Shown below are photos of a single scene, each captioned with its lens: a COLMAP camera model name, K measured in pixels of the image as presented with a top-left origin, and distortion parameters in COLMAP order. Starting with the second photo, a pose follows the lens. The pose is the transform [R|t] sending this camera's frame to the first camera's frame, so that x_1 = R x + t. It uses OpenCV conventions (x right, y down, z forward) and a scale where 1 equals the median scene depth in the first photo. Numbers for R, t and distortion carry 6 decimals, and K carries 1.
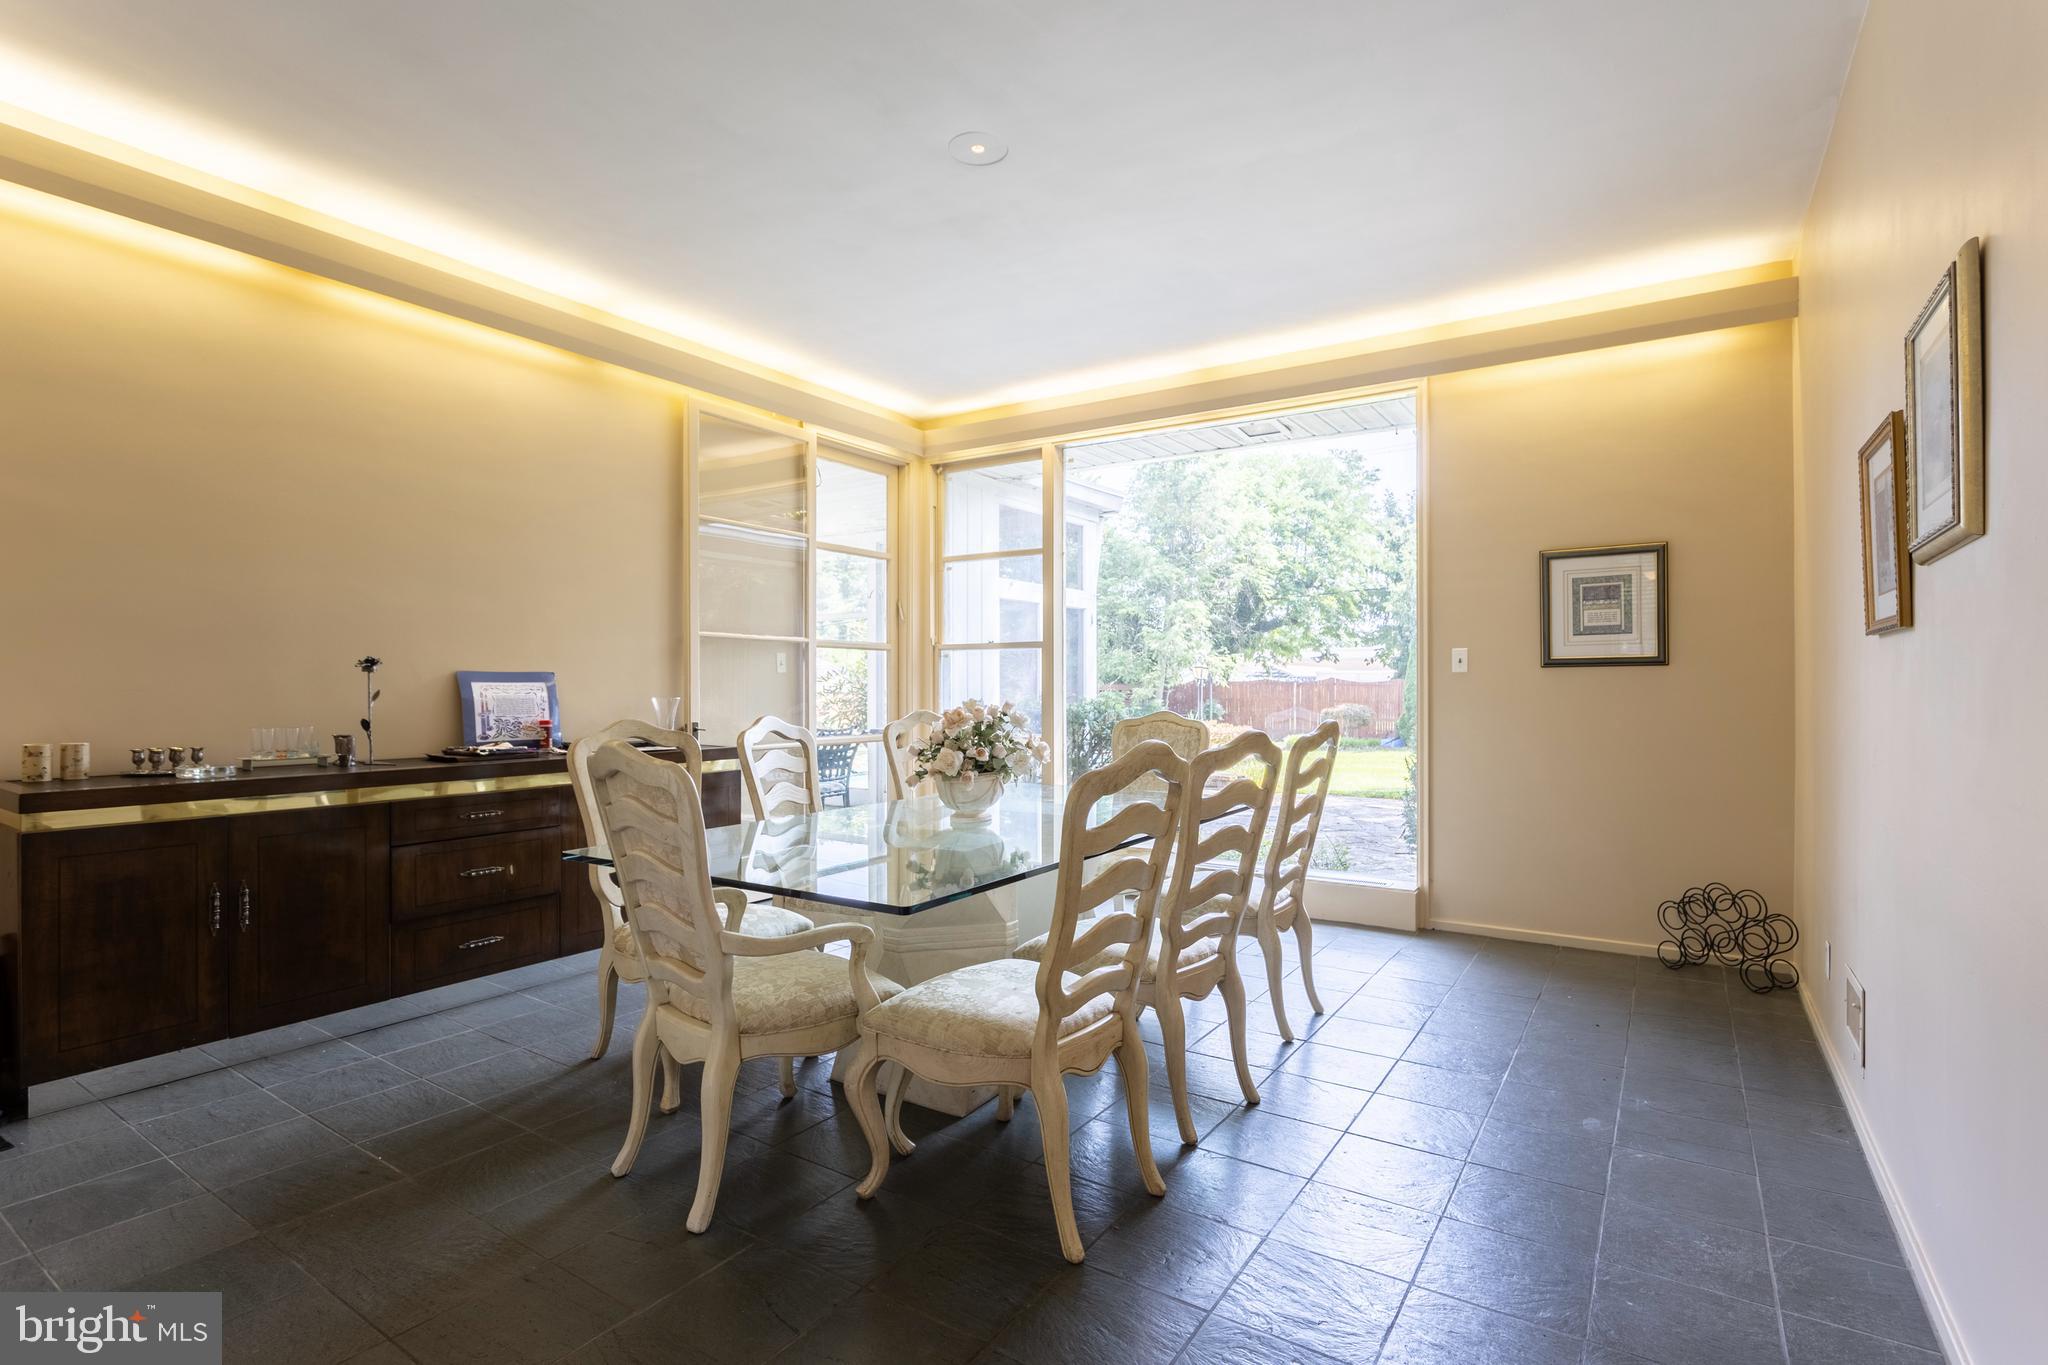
lens RADIAL K [[986.2, 0, 1024.0], [0, 986.2, 682.5], [0, 0, 1]] dist [-0.002225, -0.000168]
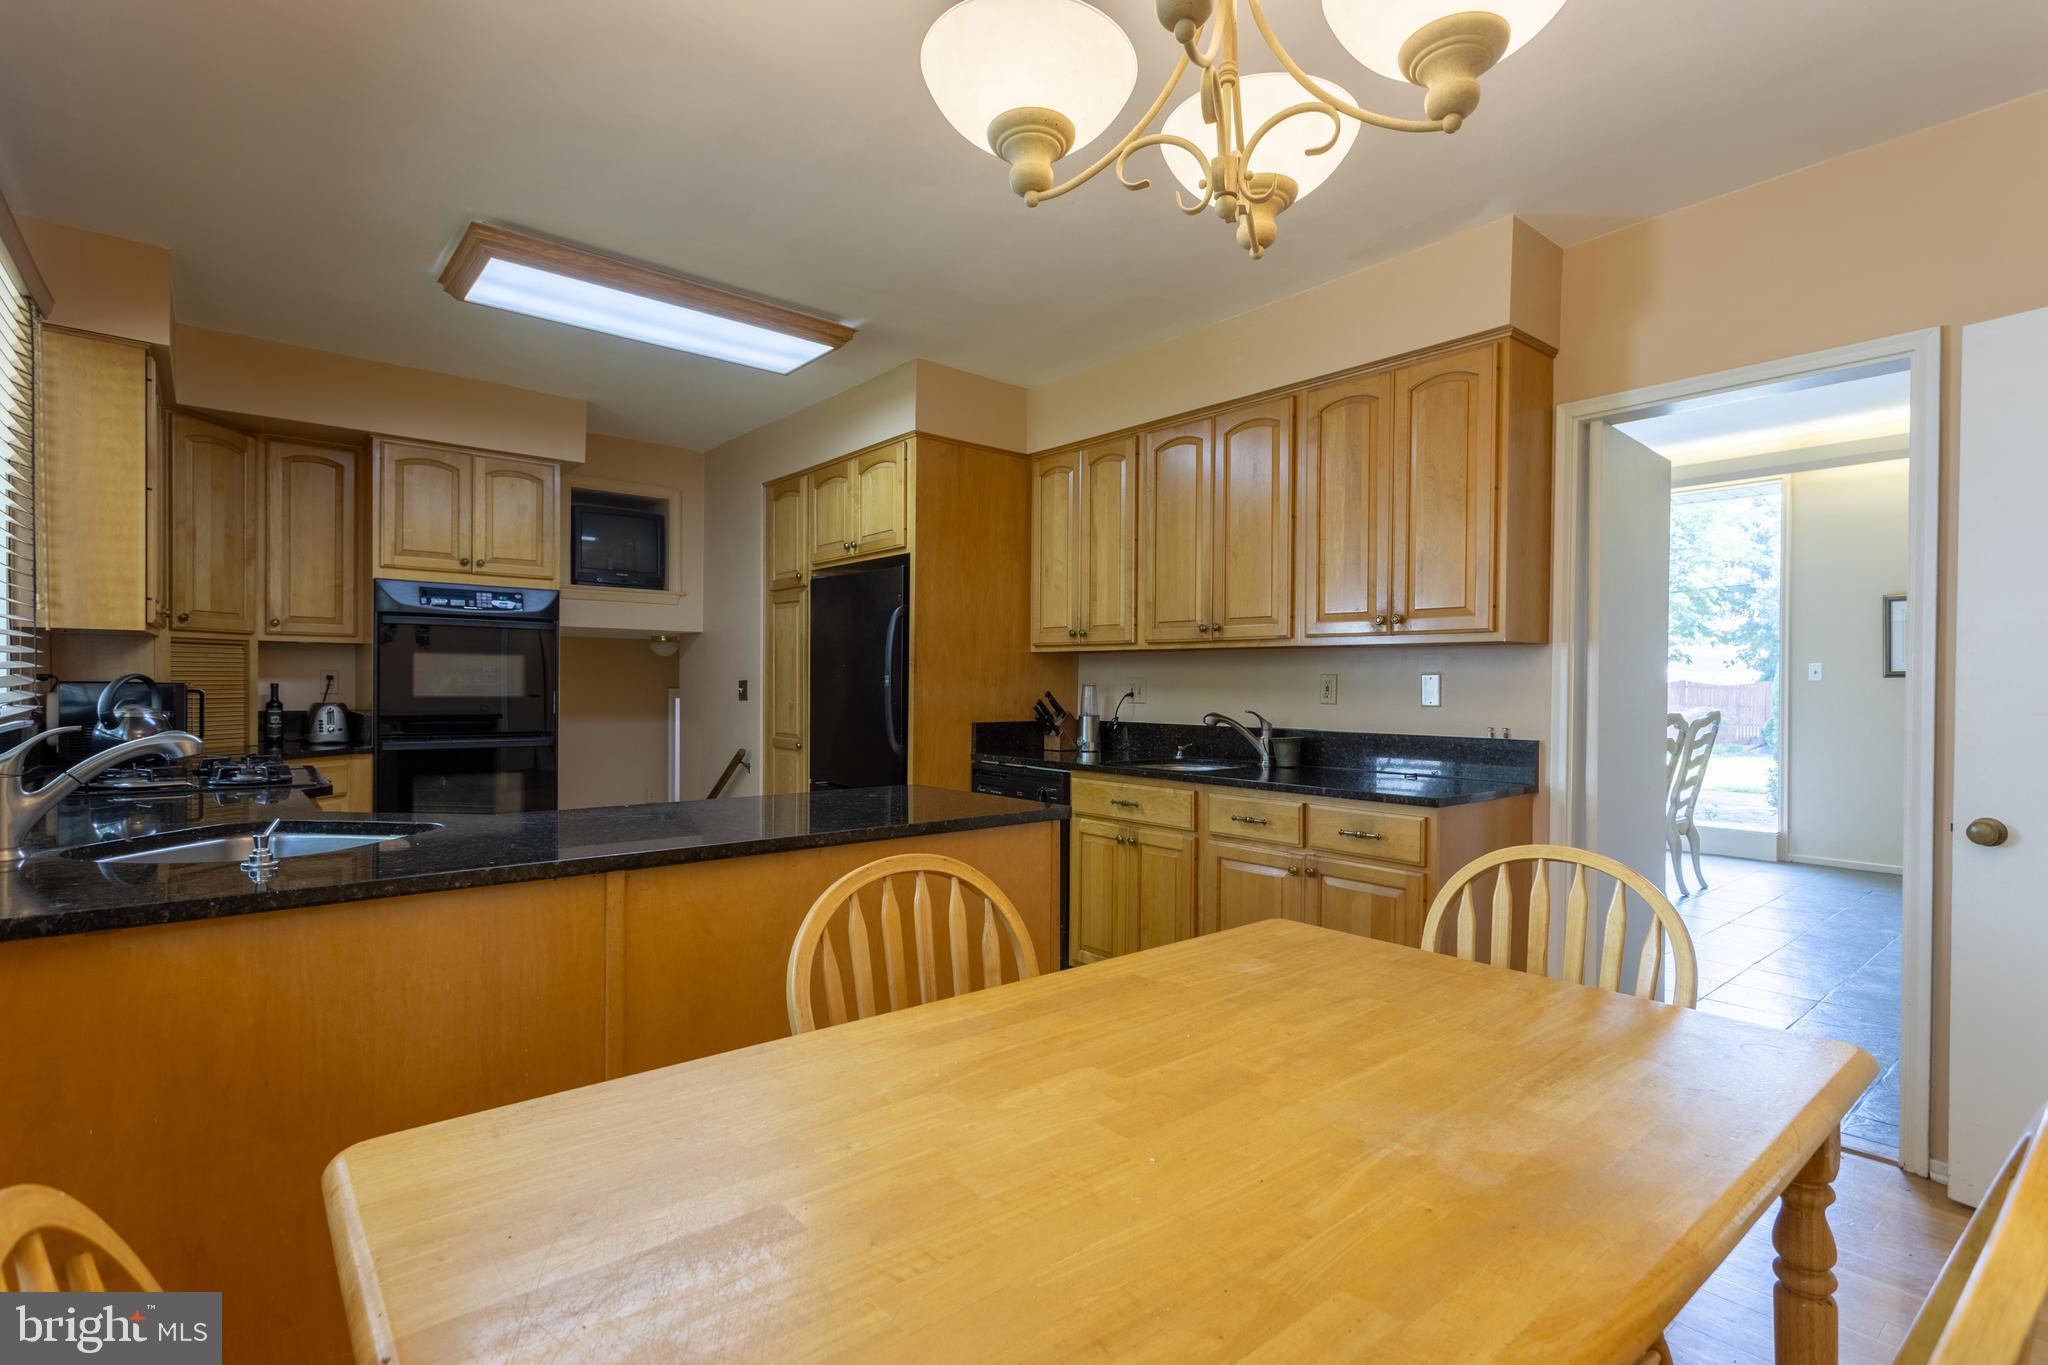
lens RADIAL K [[965.7, 0, 1024.0], [0, 965.7, 682.5], [0, 0, 1]] dist [0.002516, 0.000453]
pose [[0.957782, 0.007037, -0.287409, -0.237648], [-0.006554, 0.999975, 0.002643, -0.003768], [0.287421, -0.000647, 0.957804, -0.634741]]
